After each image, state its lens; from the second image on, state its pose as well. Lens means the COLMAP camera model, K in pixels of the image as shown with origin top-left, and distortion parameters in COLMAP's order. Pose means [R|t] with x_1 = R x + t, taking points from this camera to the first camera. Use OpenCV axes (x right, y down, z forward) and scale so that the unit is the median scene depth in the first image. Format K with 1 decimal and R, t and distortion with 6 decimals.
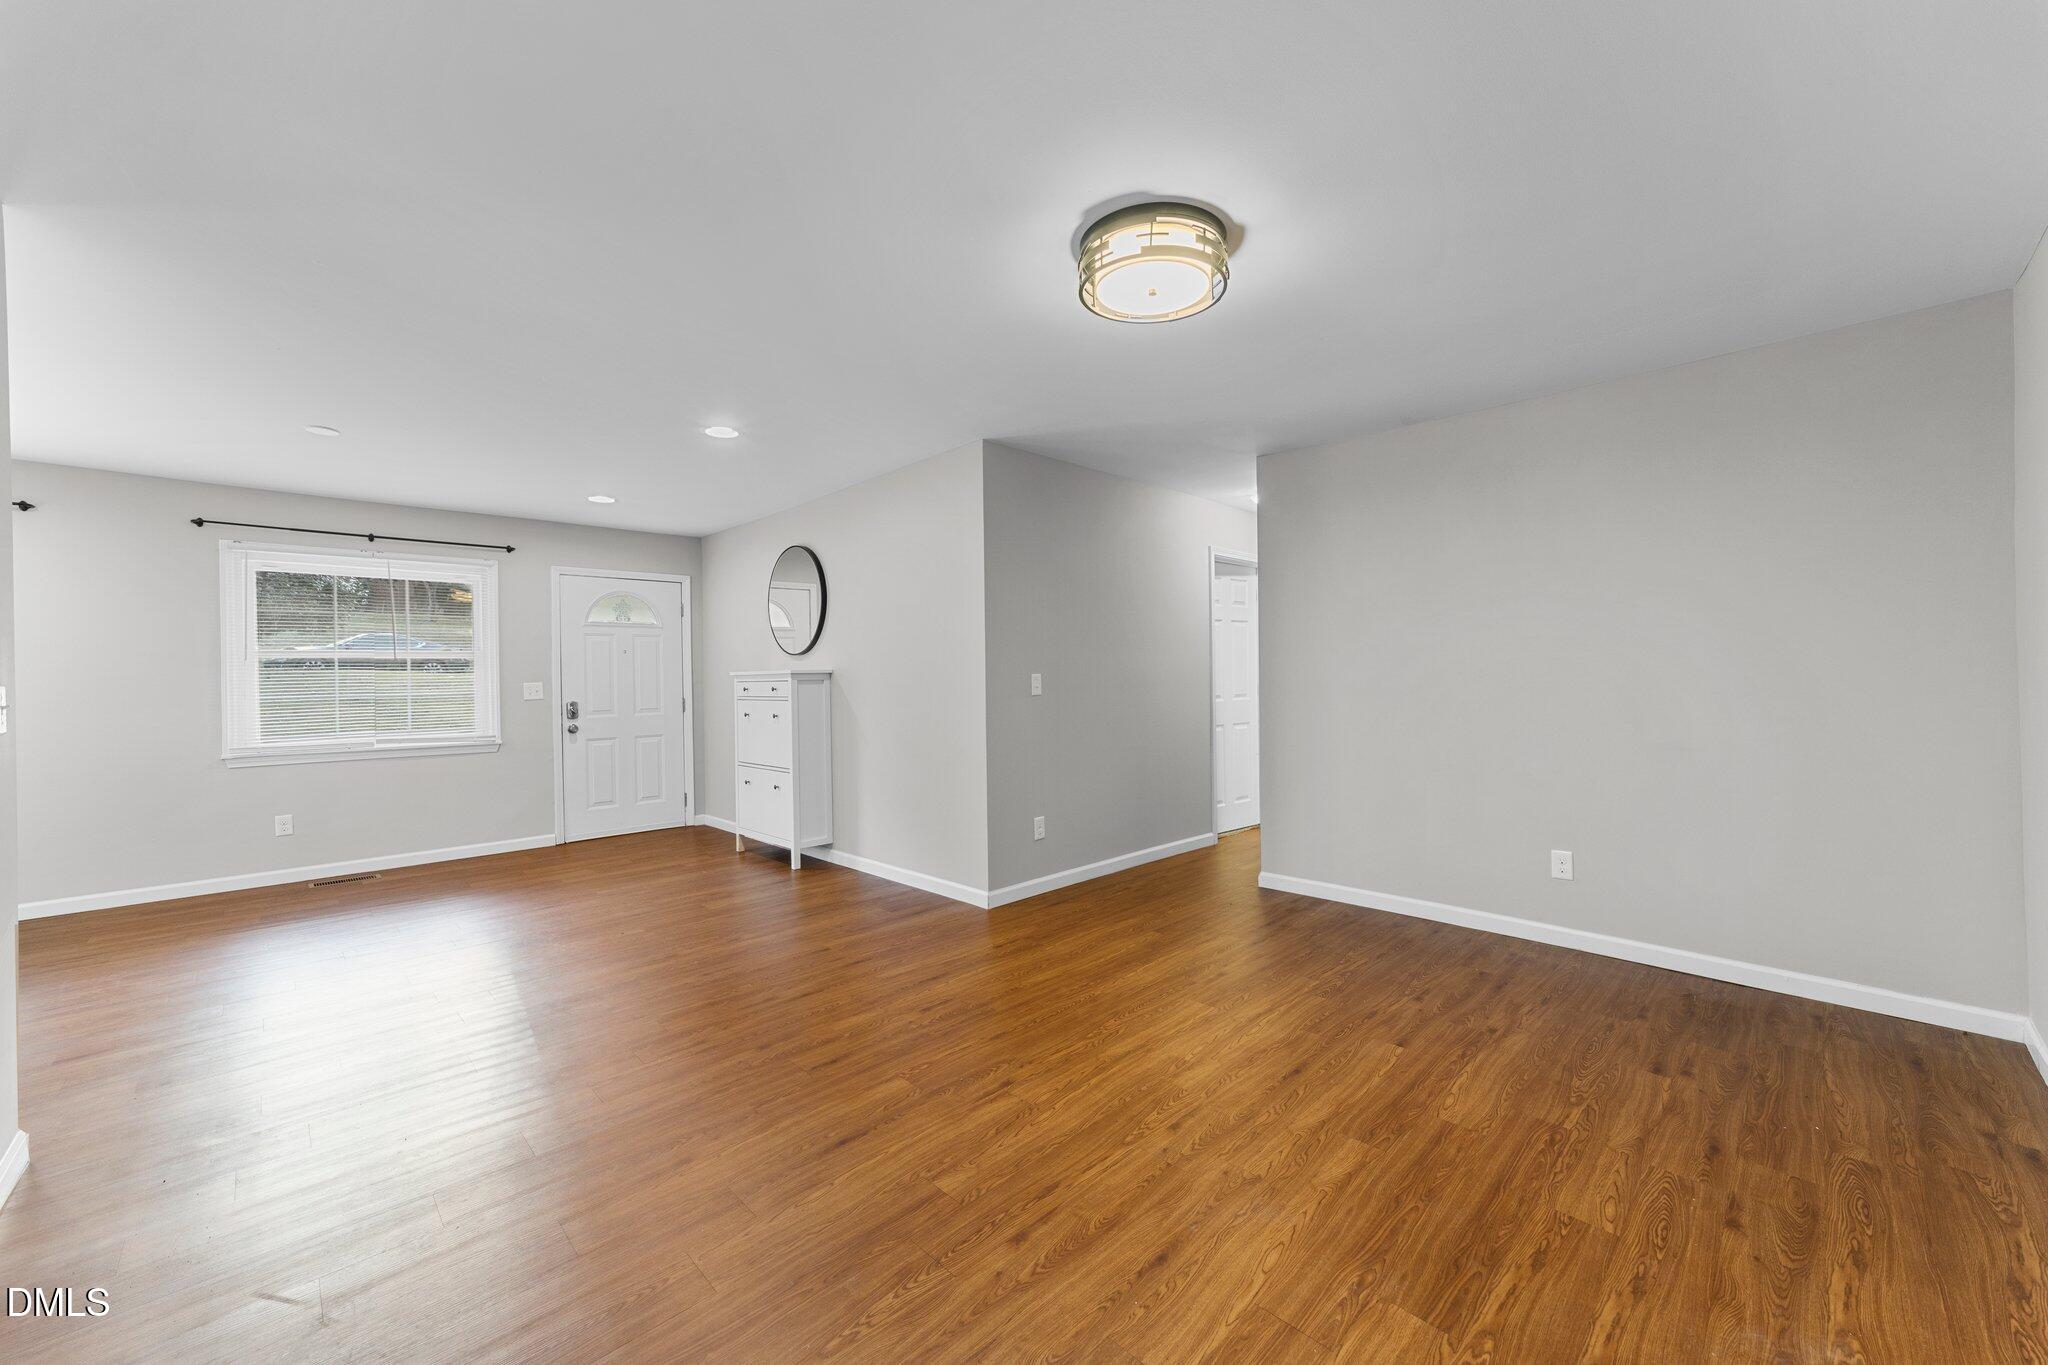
lens RADIAL K [[792.2, 0, 1016.5], [0, 792.2, 683.4], [0, 0, 1]] dist [-0.010487, 0.002999]
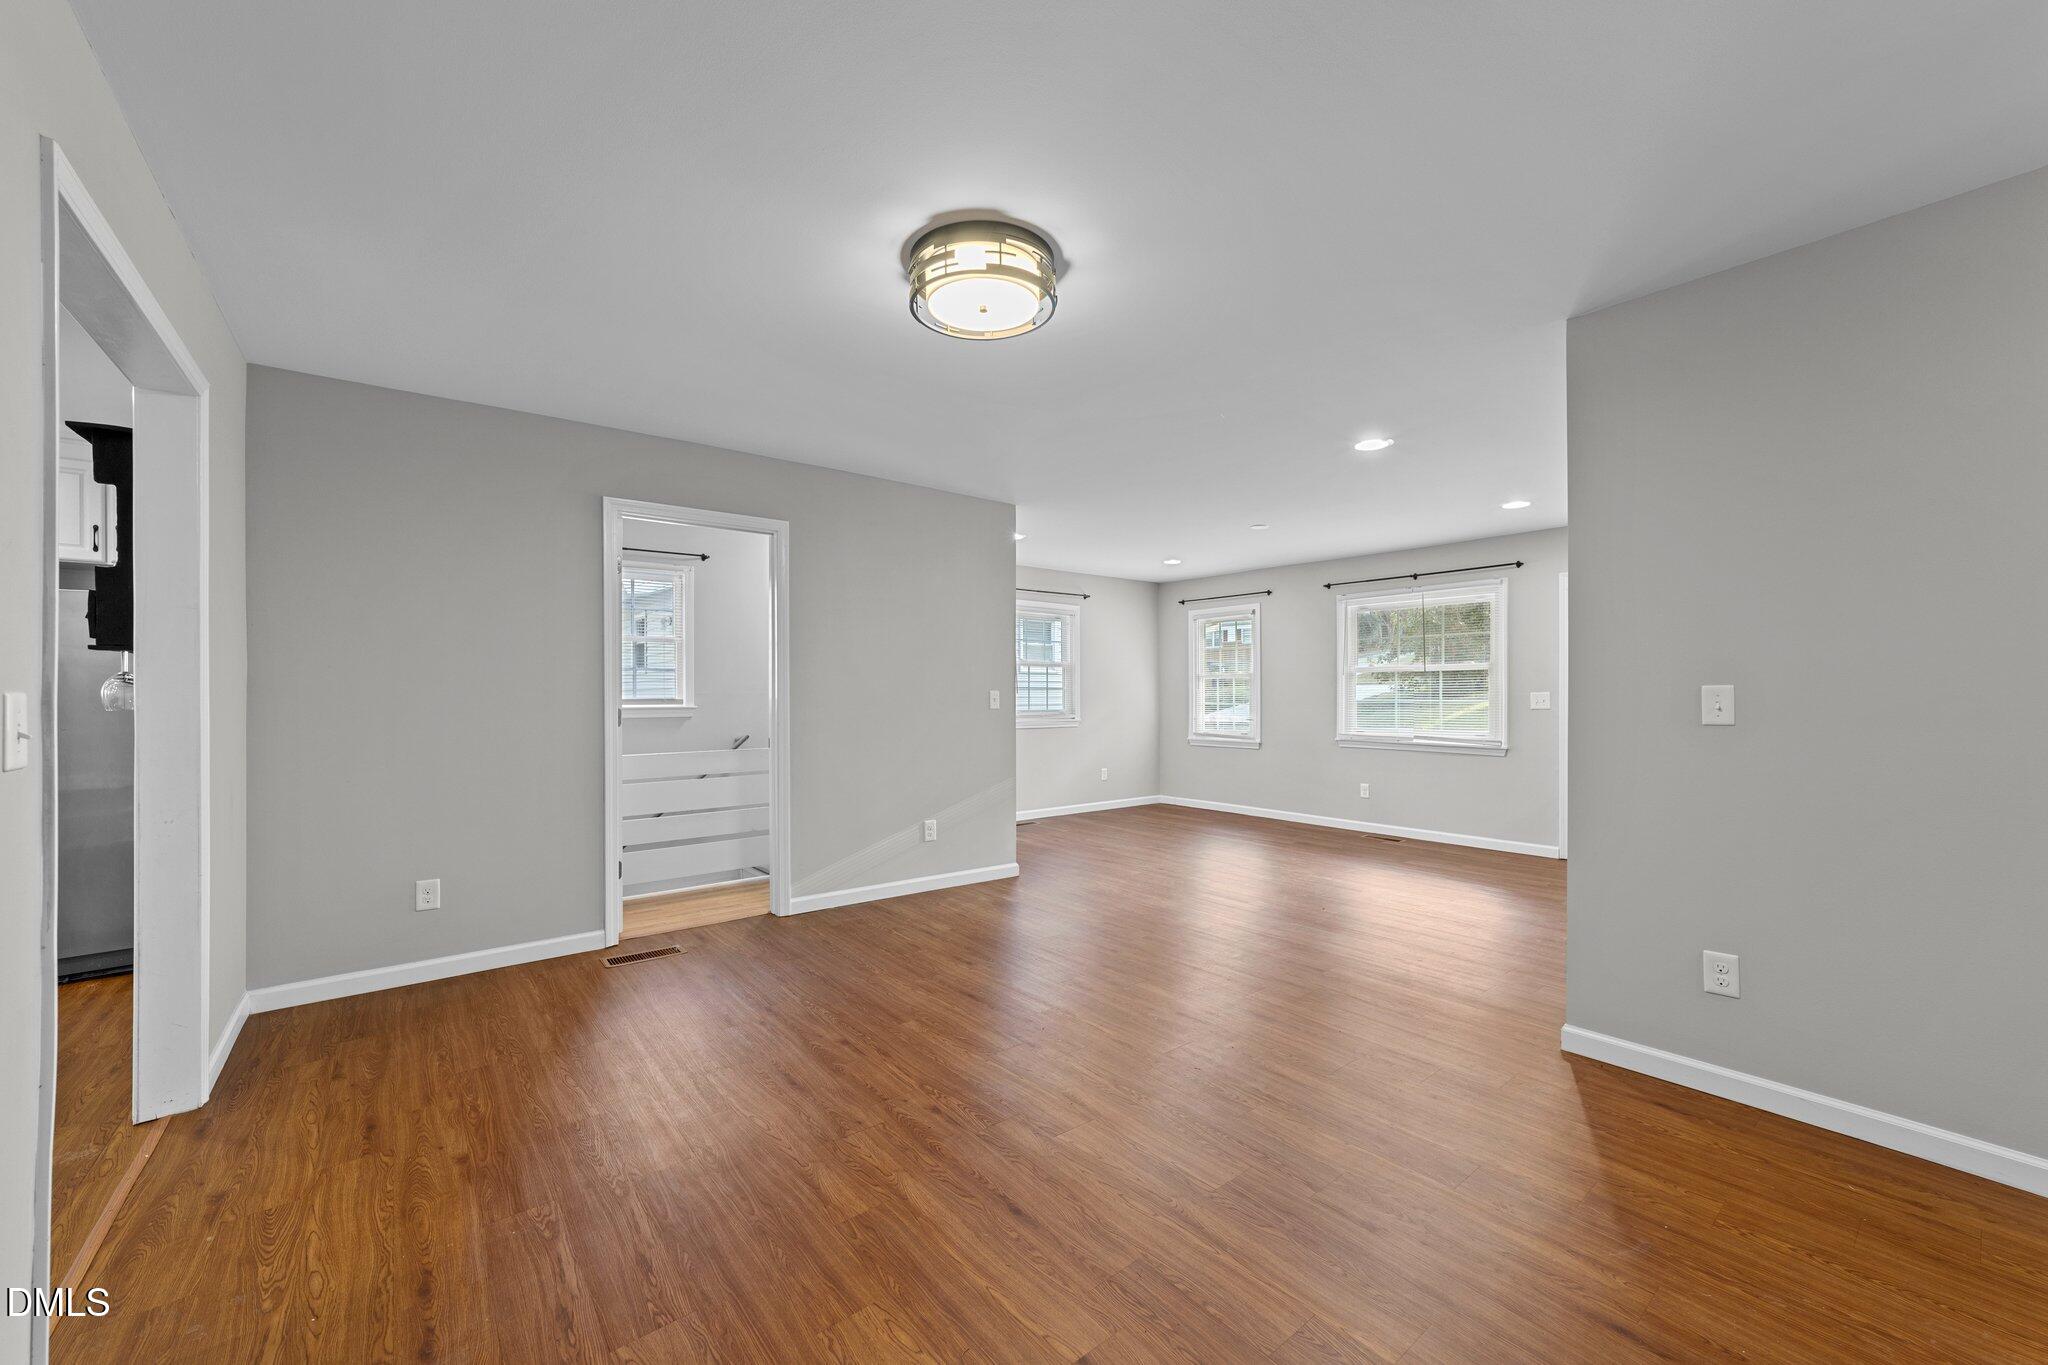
lens RADIAL K [[792.2, 0, 1023.8], [0, 792.2, 690.4], [0, 0, 1]] dist [-0.010487, 0.002999]
pose [[-0.098016, 0.008245, -0.995151, 1.028645], [-0.007634, 0.999930, 0.009036, -0.016019], [0.995156, 0.008483, -0.097946, 1.001850]]
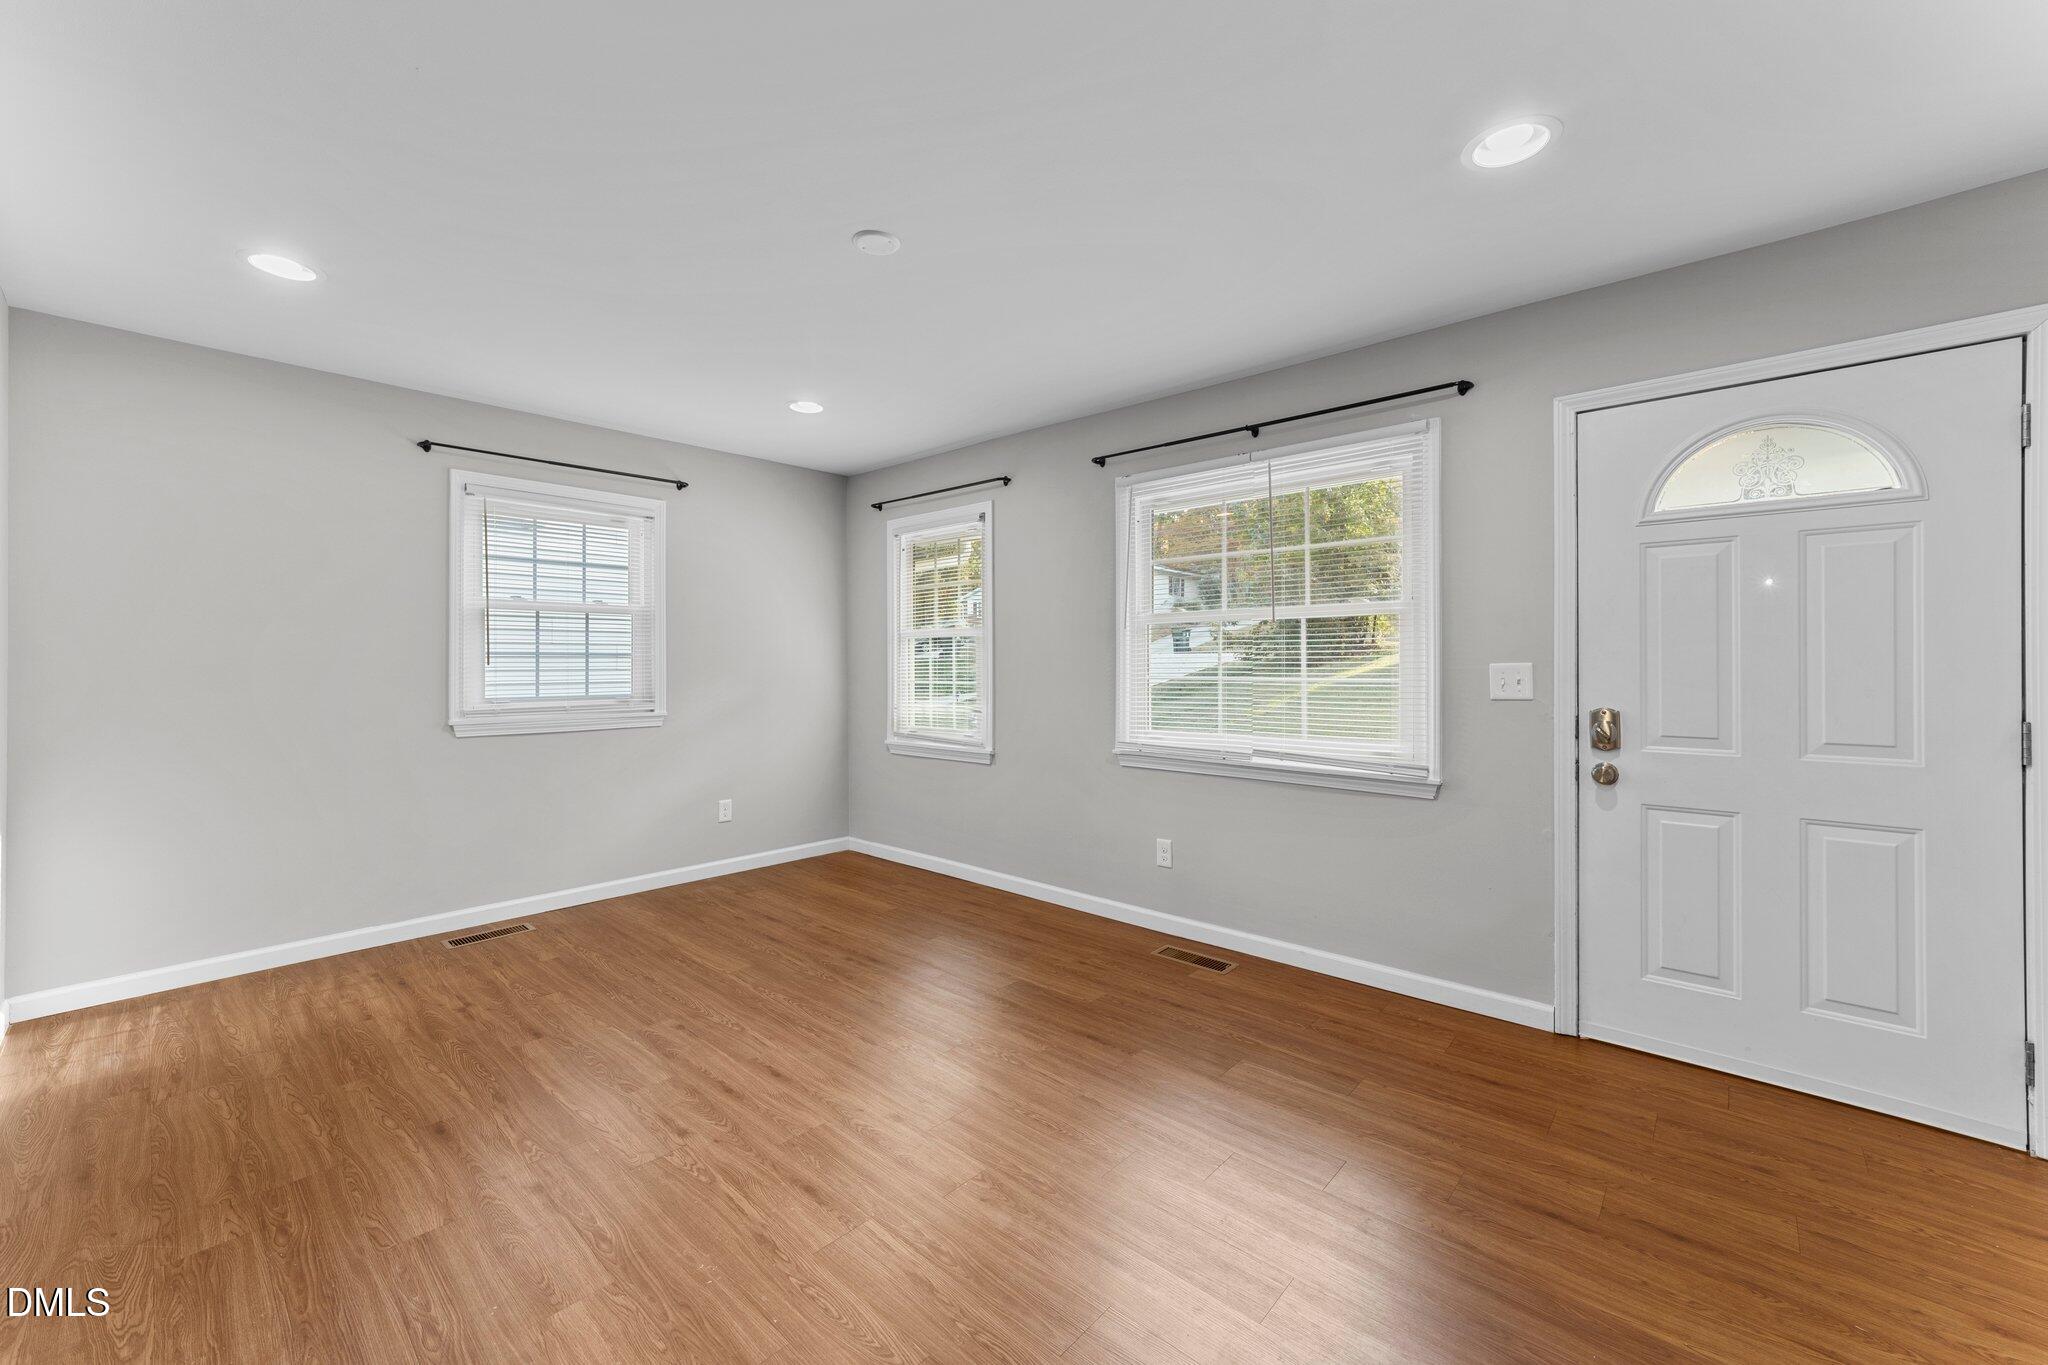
lens RADIAL K [[792.2, 0, 1029.7], [0, 792.2, 665.2], [0, 0, 1]] dist [-0.010487, 0.002999]
pose [[0.081383, 0.016606, -0.996545, -0.400311], [-0.008503, 0.999836, 0.015966, -0.009914], [0.996647, 0.007174, 0.081511, 1.546659]]
